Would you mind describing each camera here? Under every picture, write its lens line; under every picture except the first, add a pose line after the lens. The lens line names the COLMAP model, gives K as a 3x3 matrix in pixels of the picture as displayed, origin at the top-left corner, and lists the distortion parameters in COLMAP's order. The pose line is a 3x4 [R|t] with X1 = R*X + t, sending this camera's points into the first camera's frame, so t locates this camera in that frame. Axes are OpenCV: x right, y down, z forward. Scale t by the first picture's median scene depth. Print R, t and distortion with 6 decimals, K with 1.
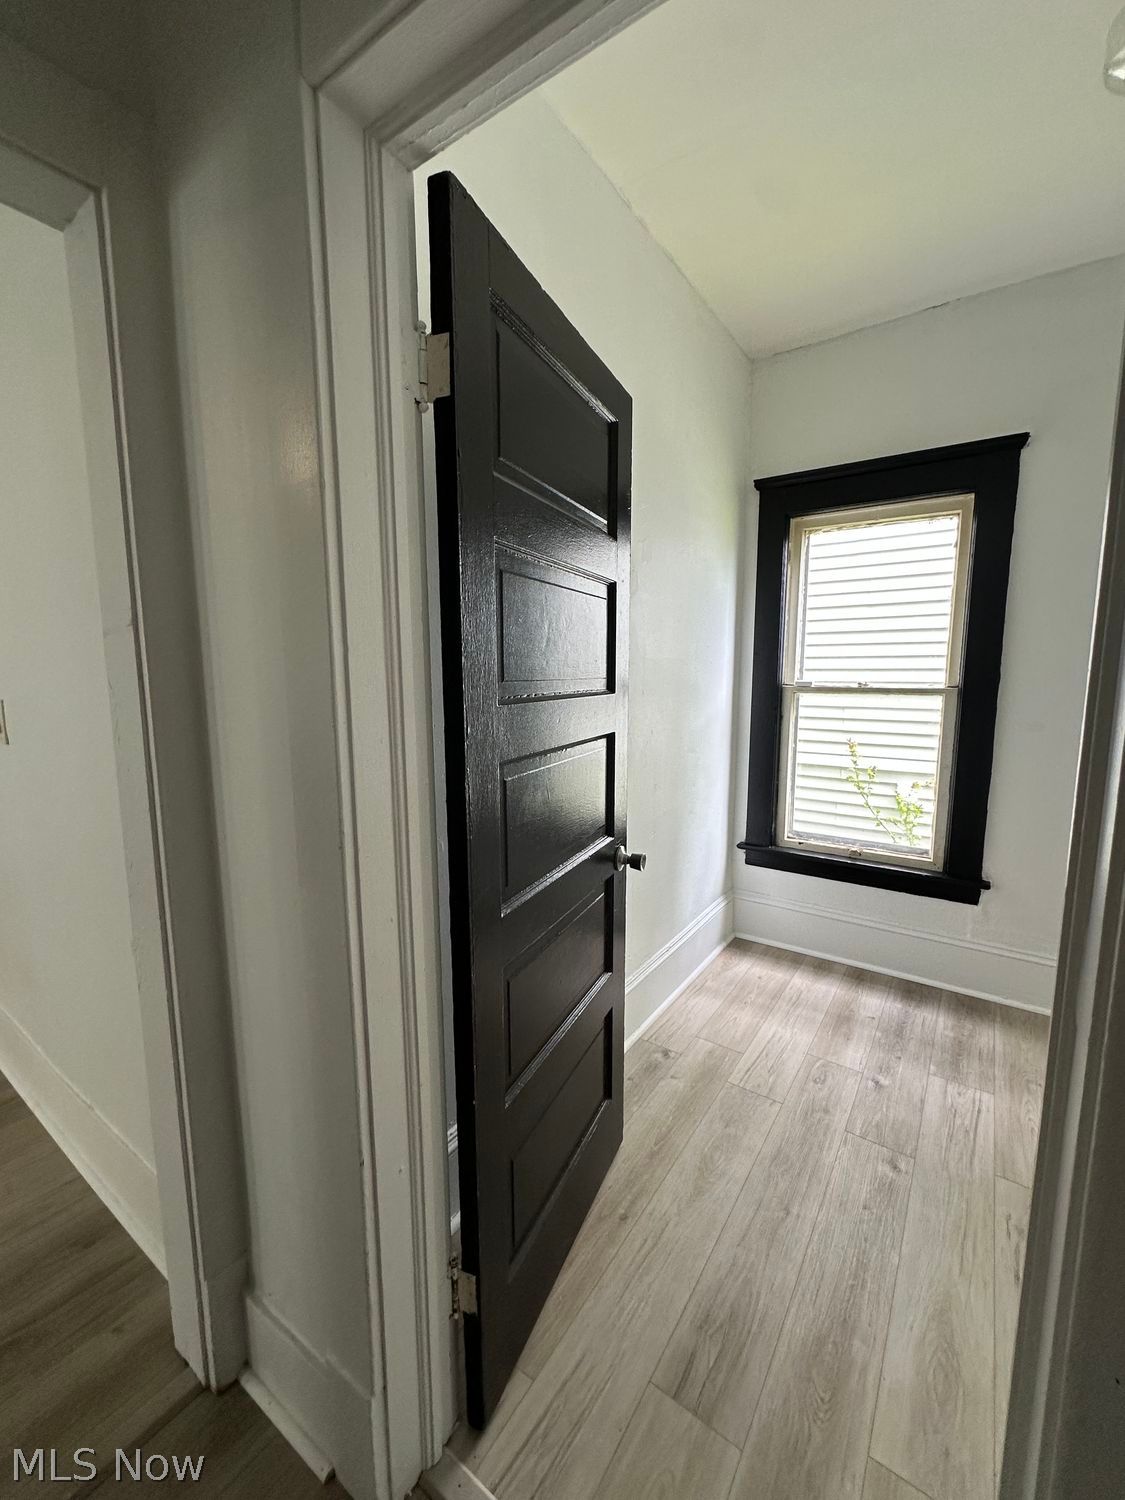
lens RADIAL K [[606.5, 0, 564.4], [0, 606.5, 749.7], [0, 0, 1]] dist [-0.007688, 0.001099]
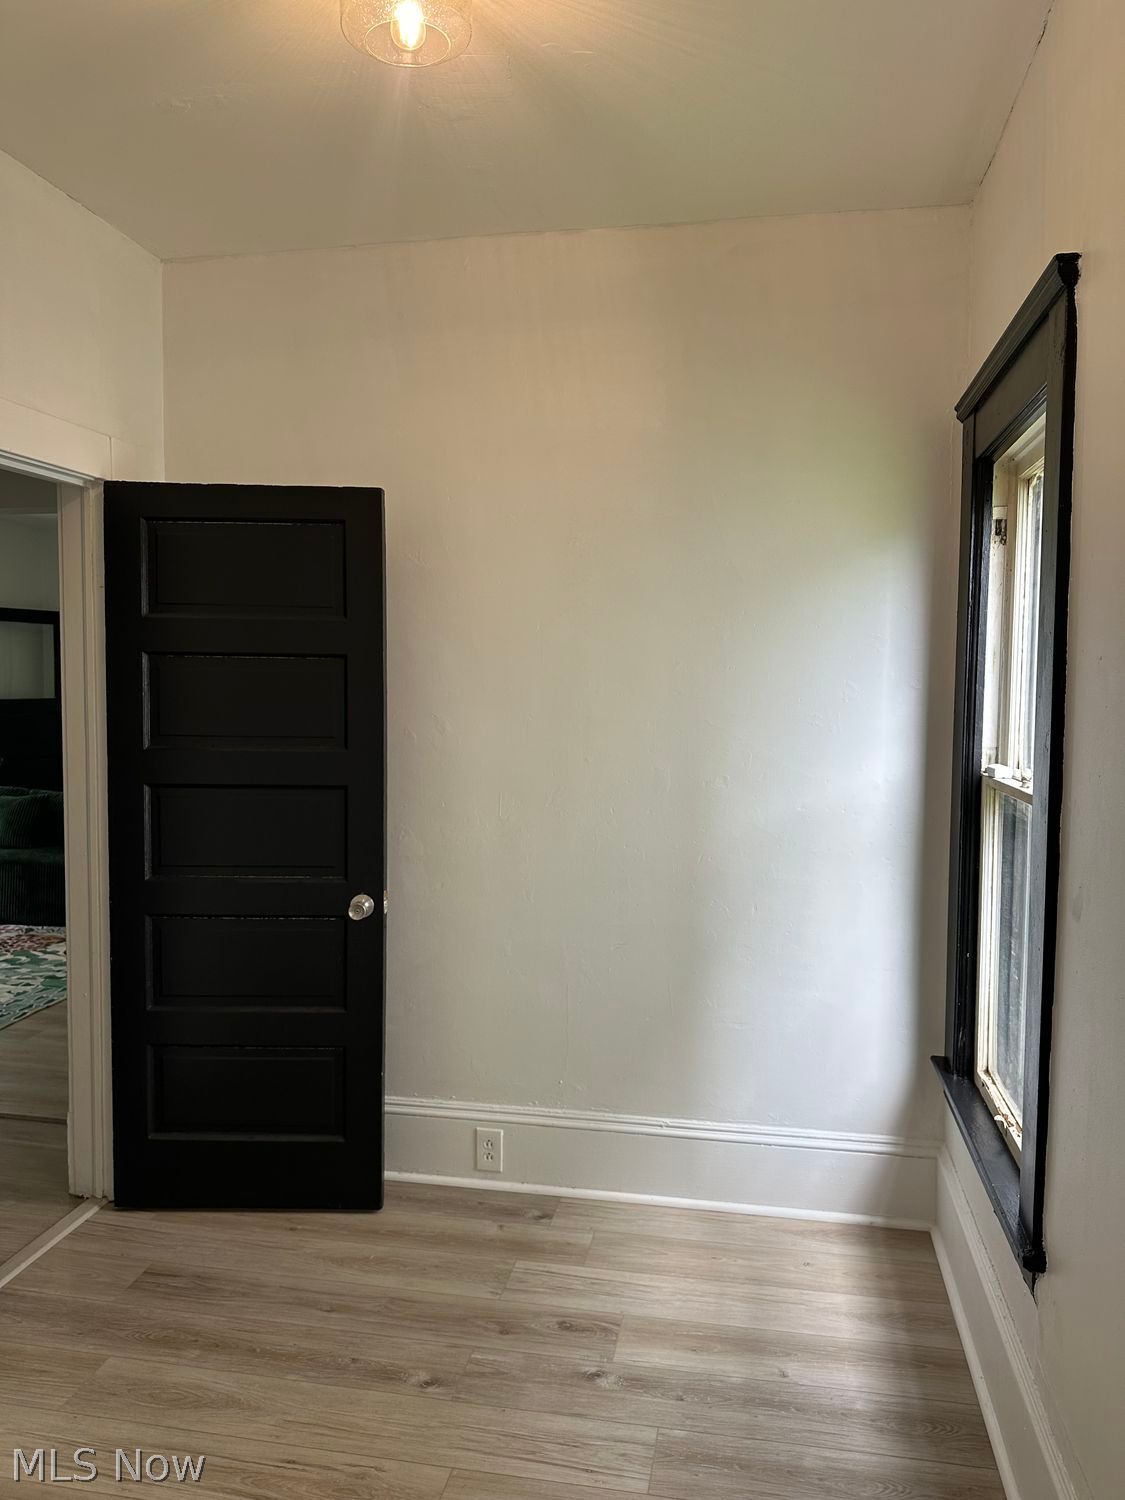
lens RADIAL K [[1047.6, 0, 558.3], [0, 1047.6, 748.2], [0, 0, 1]] dist [0.051772, -0.059211]
pose [[0.401433, 0.052817, -0.914364, 1.368814], [-0.126535, 0.991961, 0.001747, -0.102995], [0.907105, 0.114998, 0.404889, 0.386361]]
